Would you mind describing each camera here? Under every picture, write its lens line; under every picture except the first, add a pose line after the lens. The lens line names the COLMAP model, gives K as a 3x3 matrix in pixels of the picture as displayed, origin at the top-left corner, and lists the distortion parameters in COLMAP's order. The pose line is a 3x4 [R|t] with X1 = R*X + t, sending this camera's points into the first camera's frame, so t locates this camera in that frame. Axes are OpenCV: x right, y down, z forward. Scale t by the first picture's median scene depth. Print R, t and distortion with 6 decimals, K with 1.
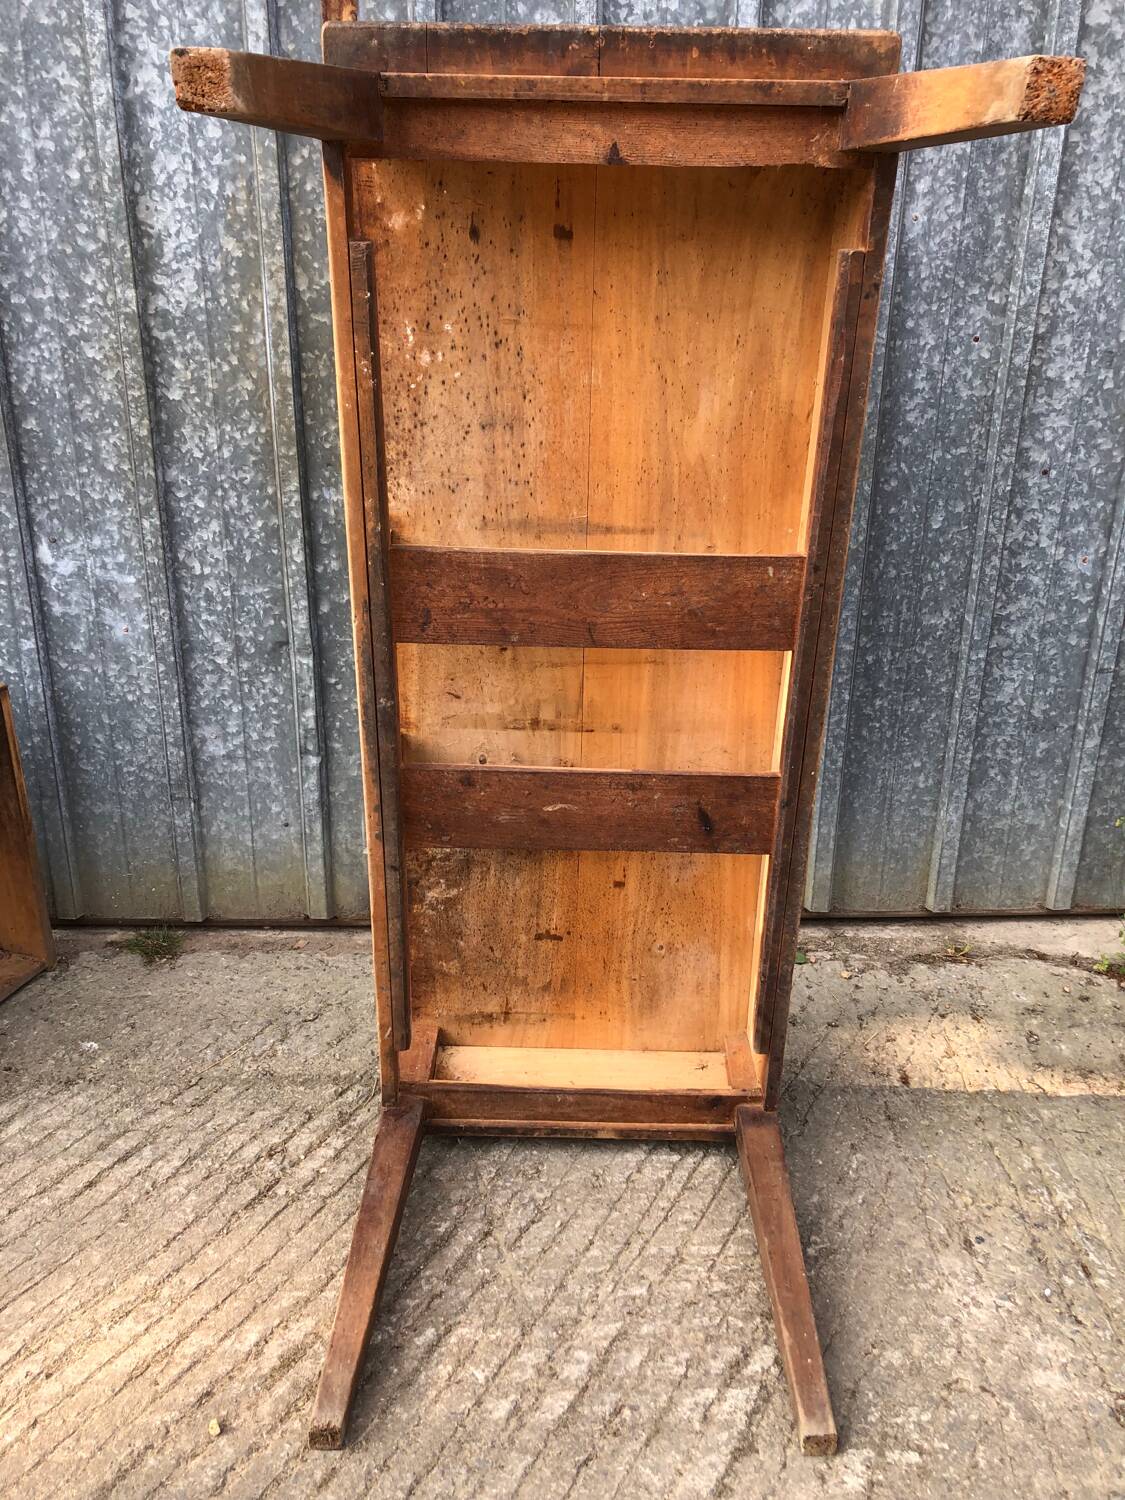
lens RADIAL K [[1235.2, 0, 563.8], [0, 1235.2, 739.4], [0, 0, 1]] dist [0.000123, 0.021320]
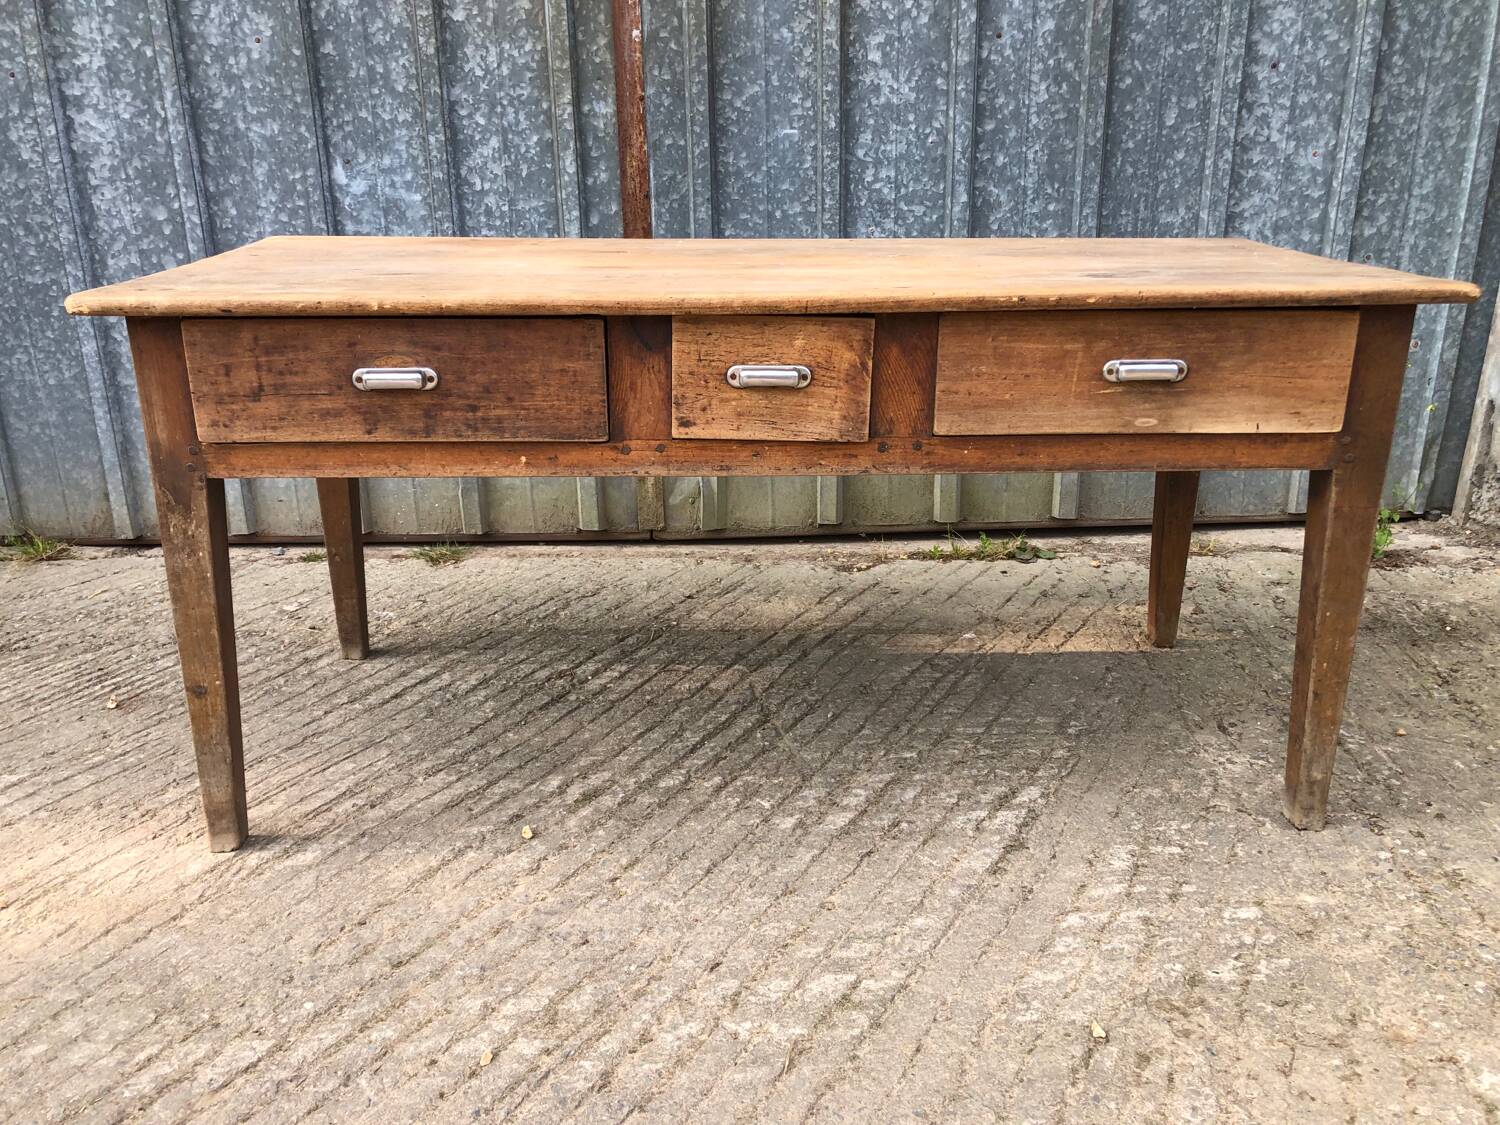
lens RADIAL K [[1240.7, 0, 737.9], [0, 1240.7, 546.2], [0, 0, 1]] dist [0.004037, 0.020976]
pose [[0.998944, -0.017409, -0.042511, -0.029100], [0.015706, 0.999074, -0.040066, 0.227558], [0.043169, 0.039356, 0.998292, -0.063215]]
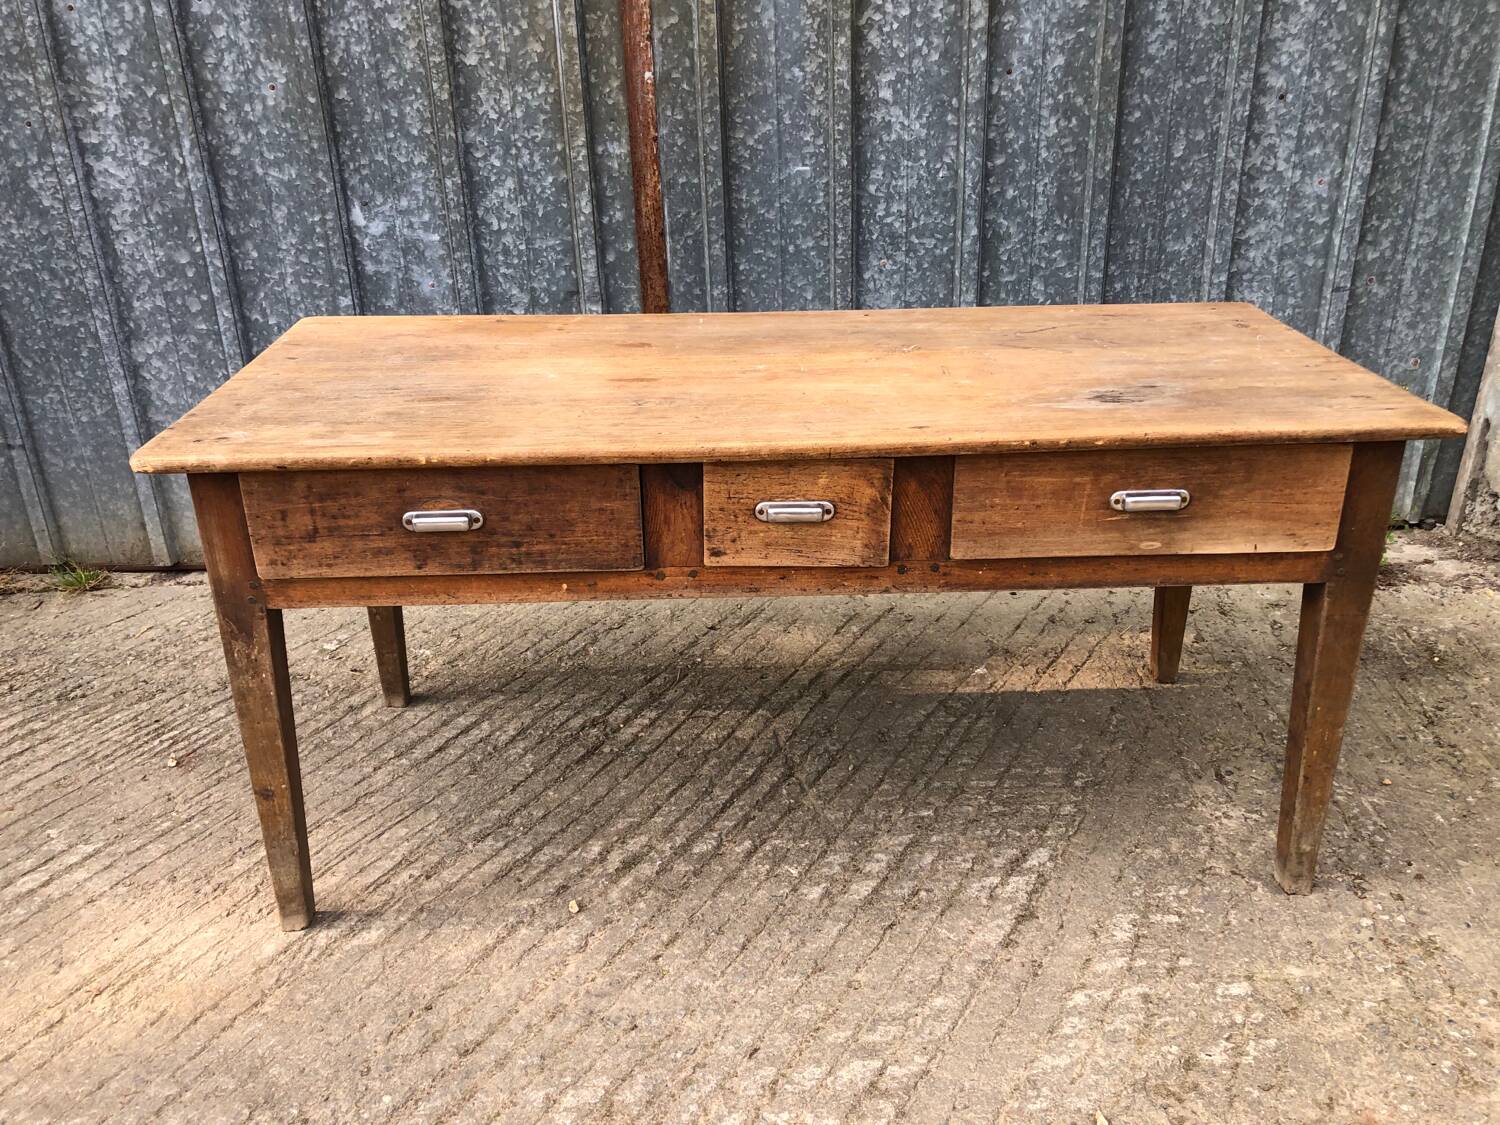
lens RADIAL K [[1239.3, 0, 744.1], [0, 1239.3, 548.2], [0, 0, 1]] dist [0.007241, 0.012165]
pose [[0.998560, -0.031033, -0.043756, -0.037125], [0.032984, 0.998461, 0.044591, 0.107907], [0.042305, -0.045970, 0.998047, -0.103683]]
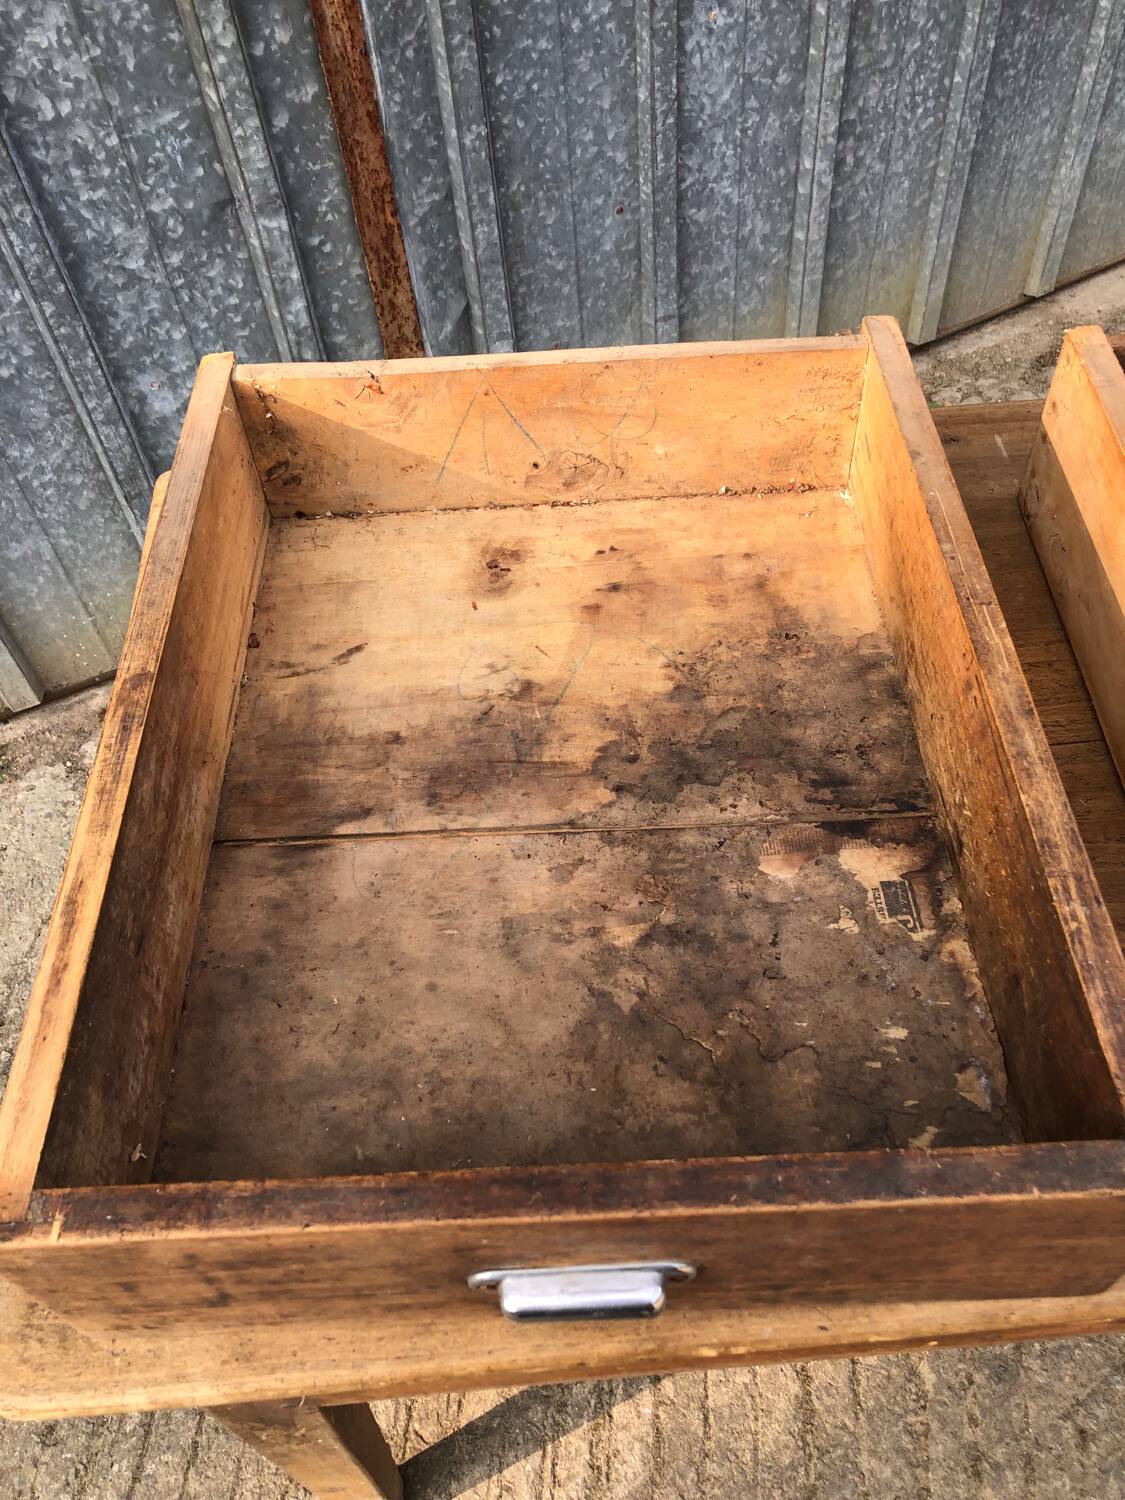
lens RADIAL K [[1235.2, 0, 563.8], [0, 1235.2, 739.4], [0, 0, 1]] dist [0.000123, 0.021320]
pose [[0.893866, -0.392936, 0.215883, -0.323652], [0.233689, 0.819281, 0.523610, -0.145325], [-0.382614, -0.417587, 0.824152, 0.348459]]
